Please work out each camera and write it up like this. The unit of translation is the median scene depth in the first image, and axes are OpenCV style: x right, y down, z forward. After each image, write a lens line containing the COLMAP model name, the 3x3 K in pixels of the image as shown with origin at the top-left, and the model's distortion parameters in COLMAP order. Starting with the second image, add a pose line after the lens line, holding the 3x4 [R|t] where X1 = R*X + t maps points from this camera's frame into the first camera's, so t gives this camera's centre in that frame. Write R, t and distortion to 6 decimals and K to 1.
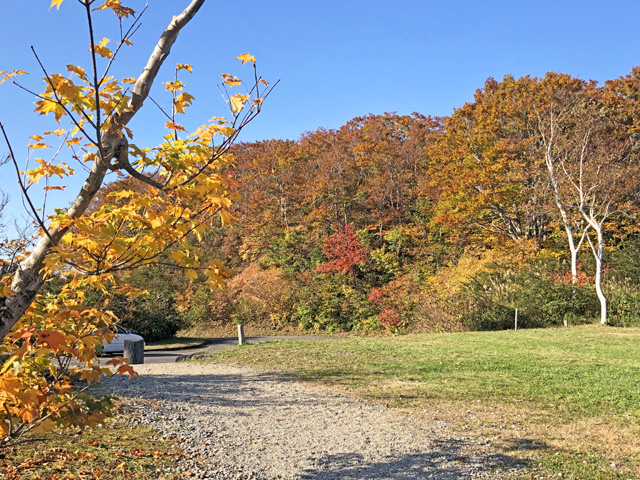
lens RADIAL K [[772.0, 0, 320.8], [0, 772.0, 239.0], [0, 0, 1]] dist [0.018195, 0.000000]
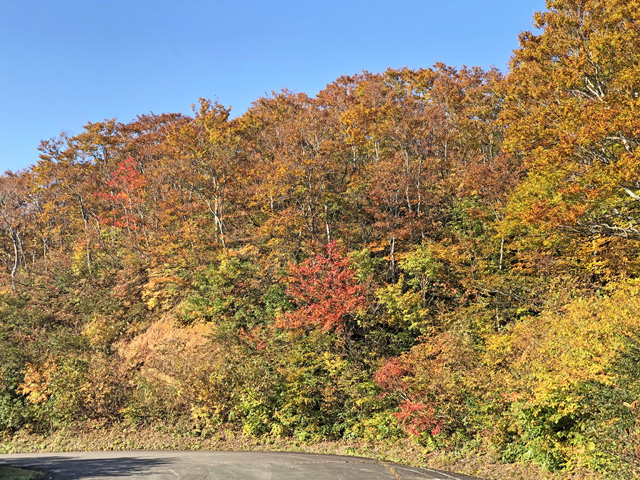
lens RADIAL K [[1059.9, 0, 321.9], [0, 1059.9, 244.6], [0, 0, 1]] dist [-0.026395, 0.000000]
pose [[0.999504, -0.007665, 0.030560, 0.004524], [0.008762, 0.999316, -0.035936, 0.010310], [-0.030264, 0.036186, 0.998887, 0.246450]]
